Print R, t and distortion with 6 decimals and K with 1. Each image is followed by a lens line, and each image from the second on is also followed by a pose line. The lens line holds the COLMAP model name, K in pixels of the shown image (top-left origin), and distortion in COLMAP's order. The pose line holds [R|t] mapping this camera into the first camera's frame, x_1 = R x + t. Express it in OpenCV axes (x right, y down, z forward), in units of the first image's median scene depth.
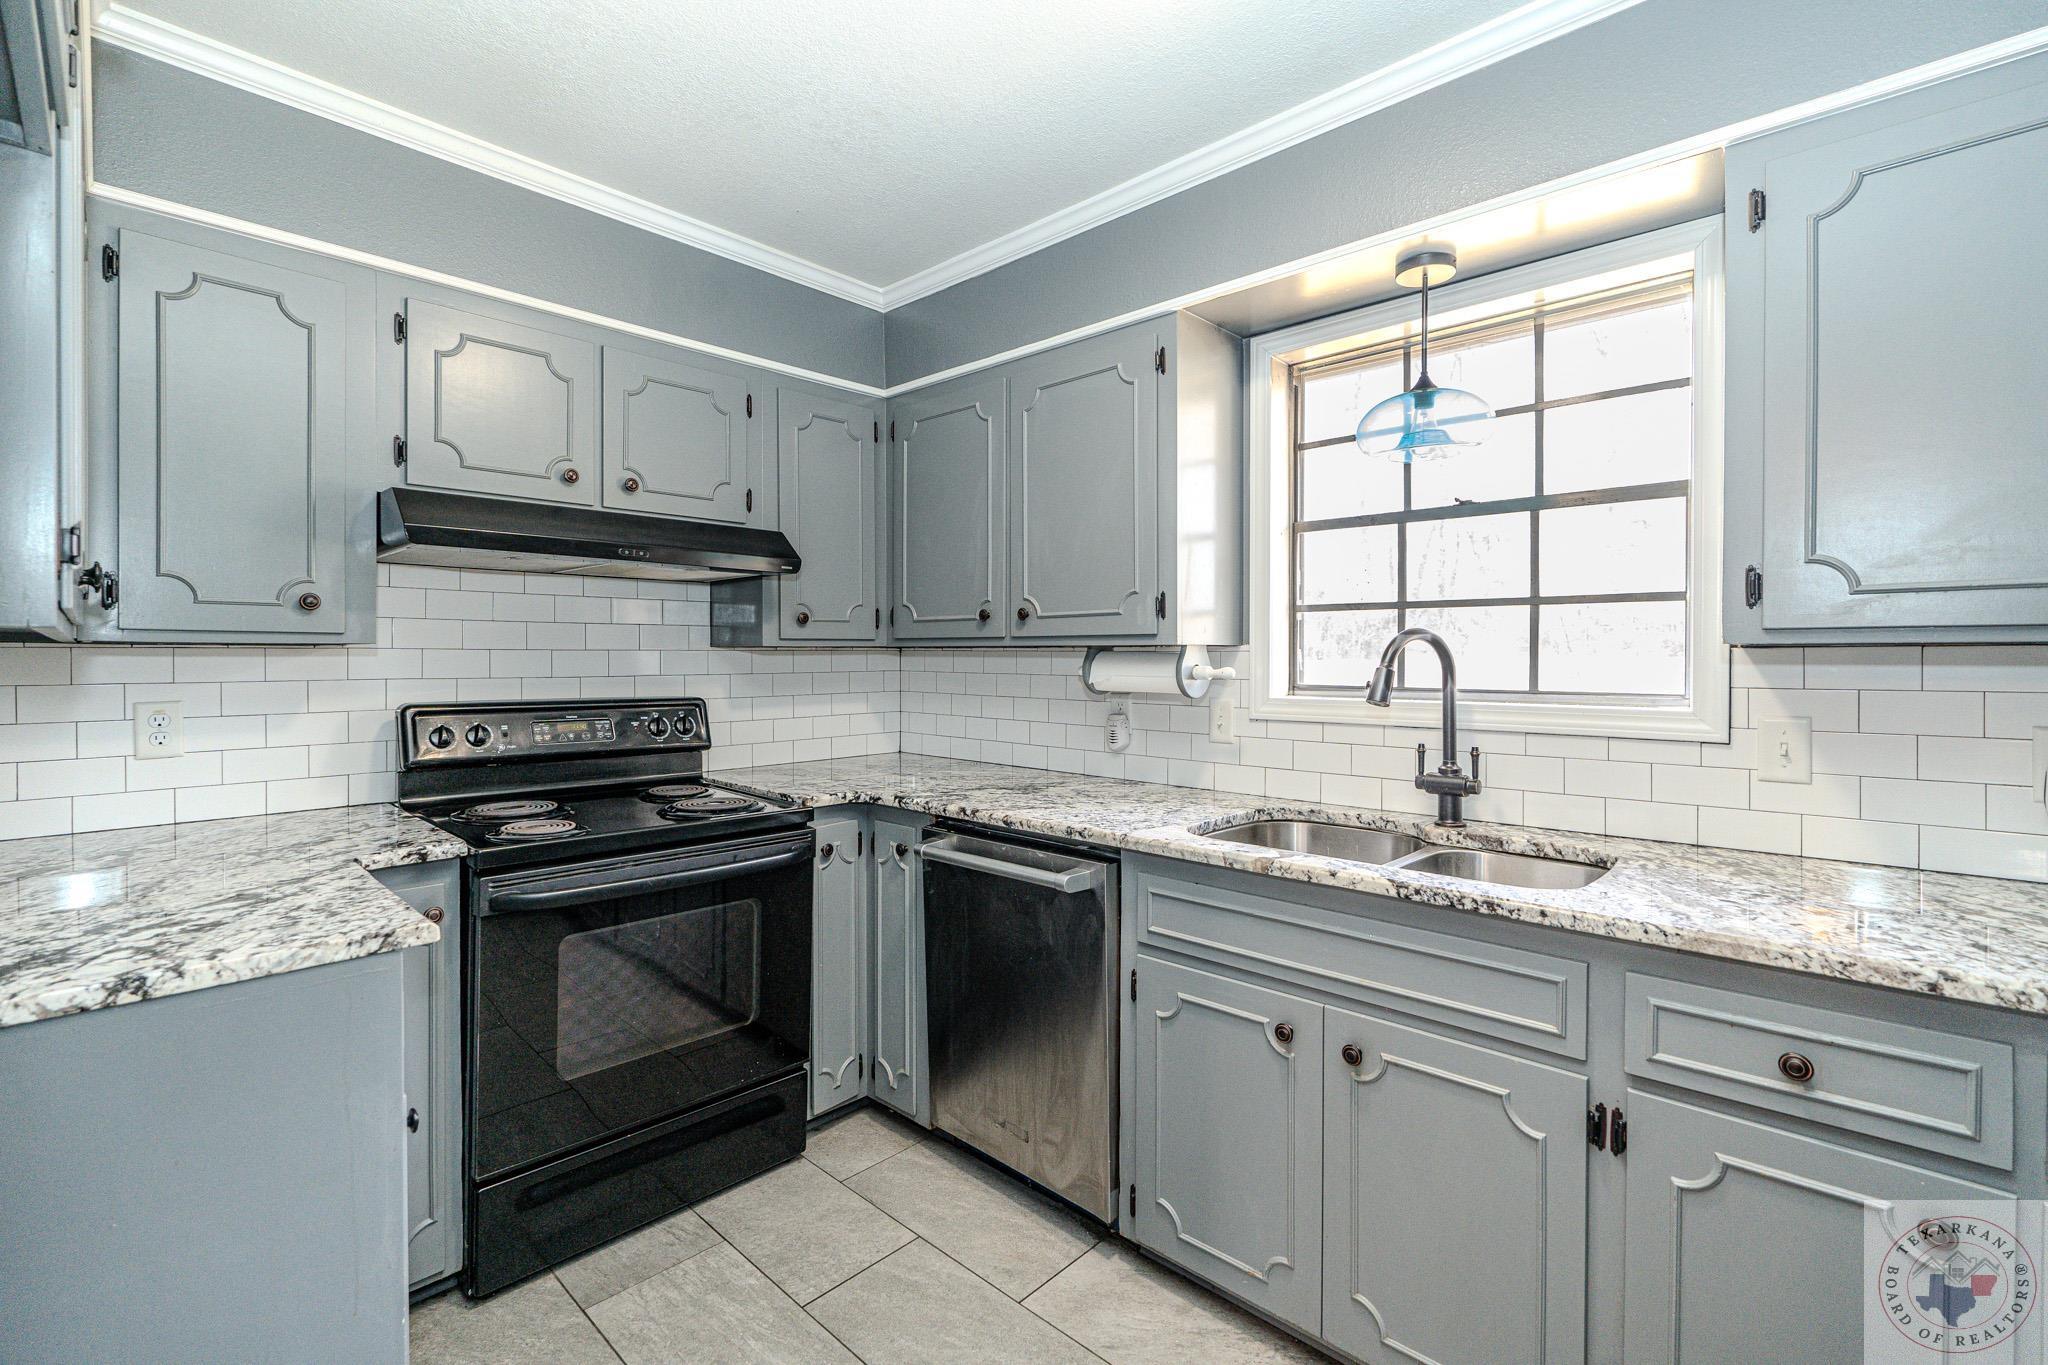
lens RADIAL K [[916.6, 0, 1015.4], [0, 916.6, 635.6], [0, 0, 1]] dist [-0.004693, 0.000345]
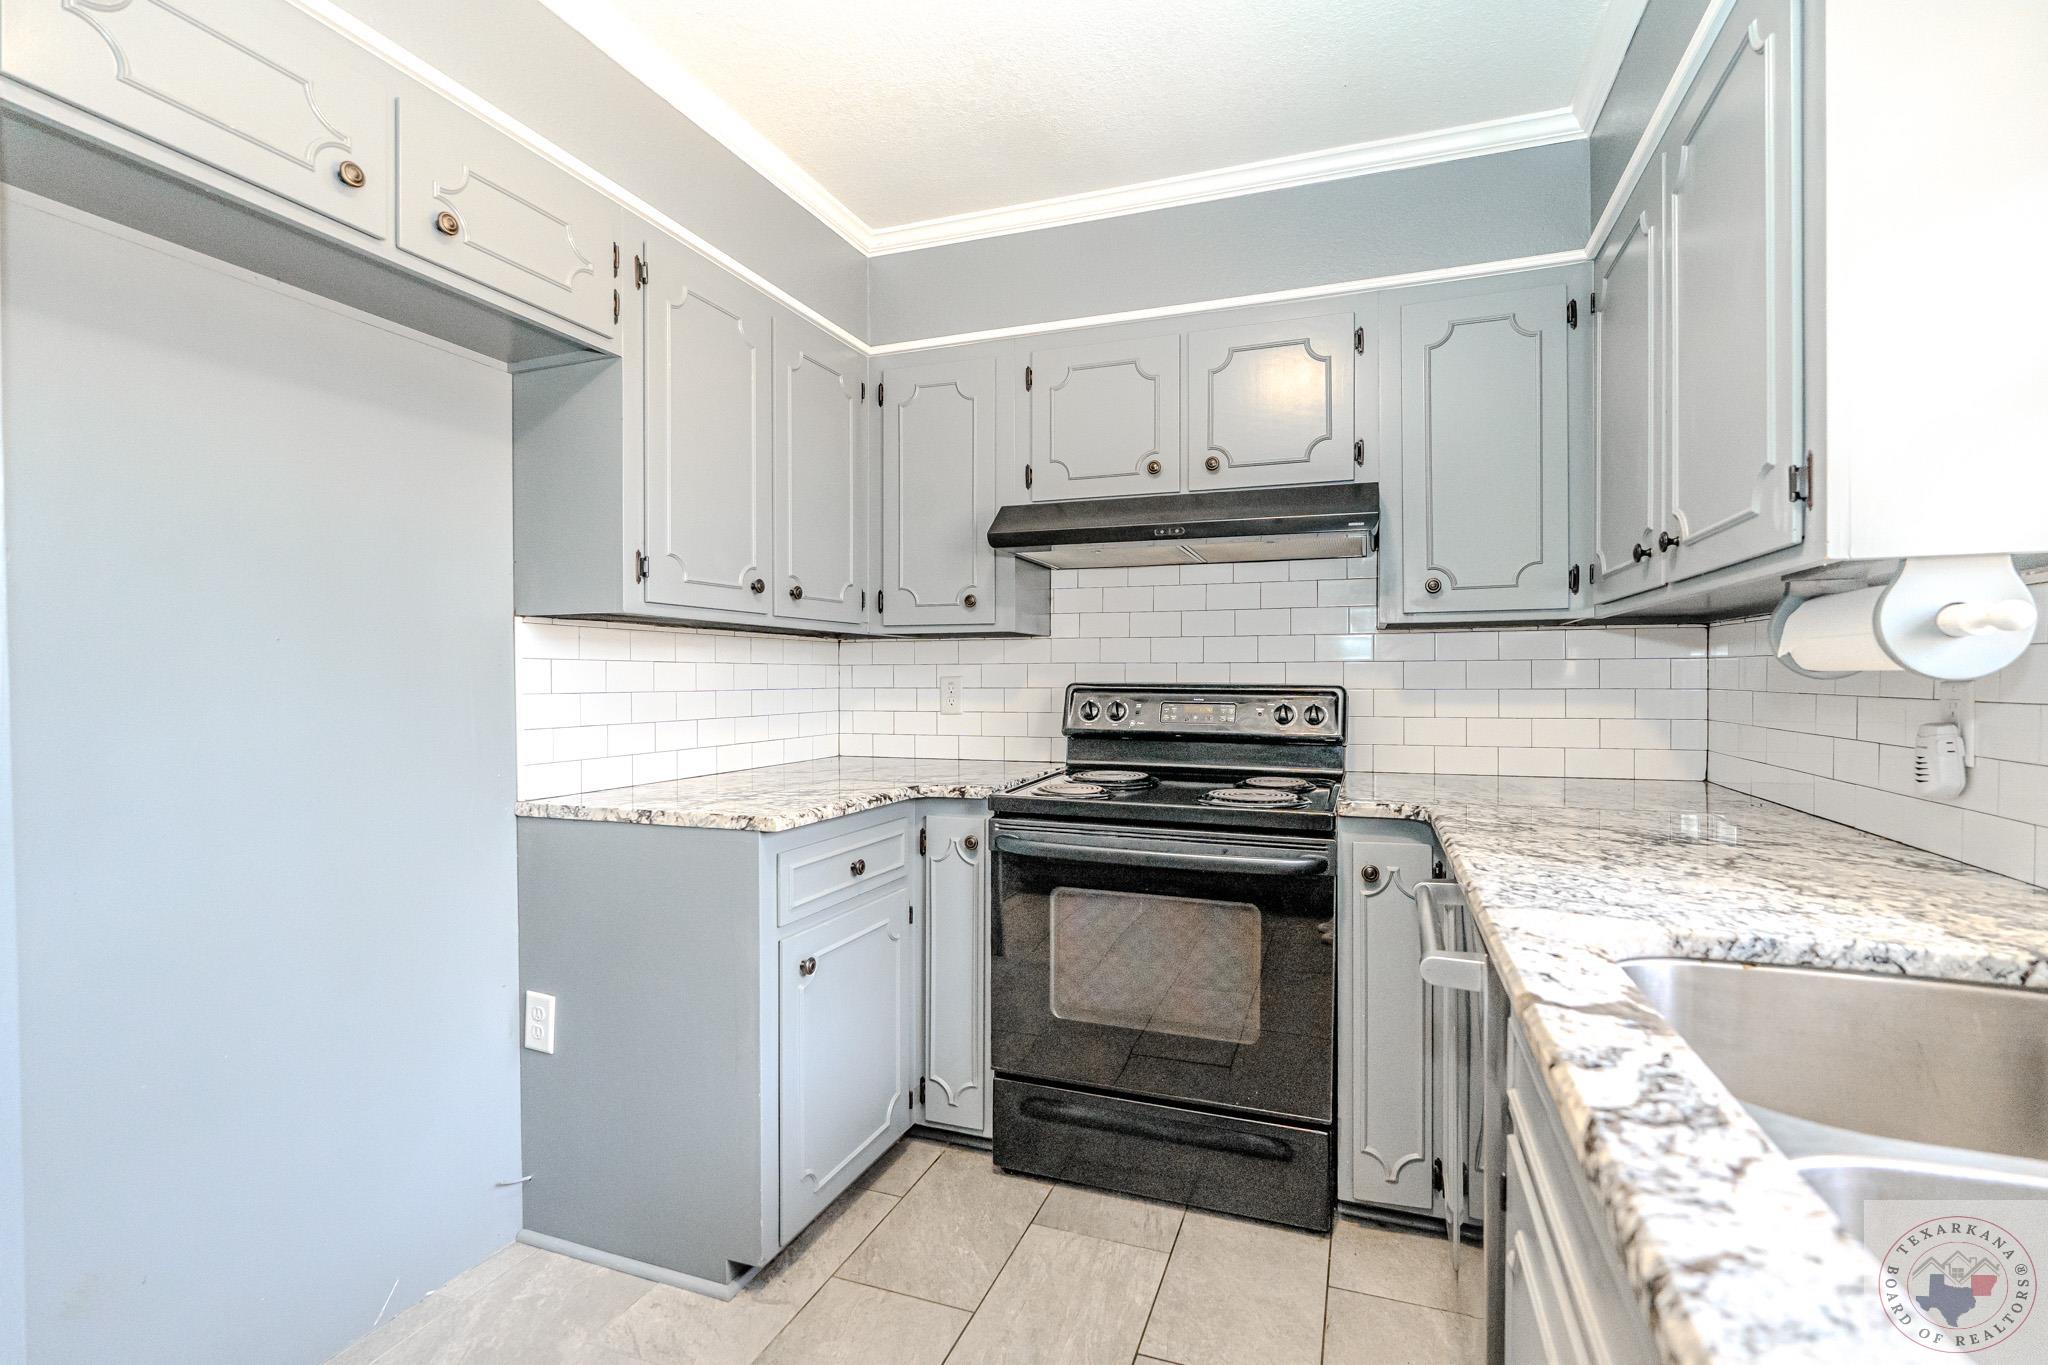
lens RADIAL K [[934.3, 0, 1028.8], [0, 934.3, 665.4], [0, 0, 1]] dist [-0.002617, -0.000165]
pose [[0.402816, -0.013284, -0.915184, 0.440309], [0.021496, 0.999756, -0.005051, 0.055891], [0.915028, -0.017638, 0.403004, 0.433808]]
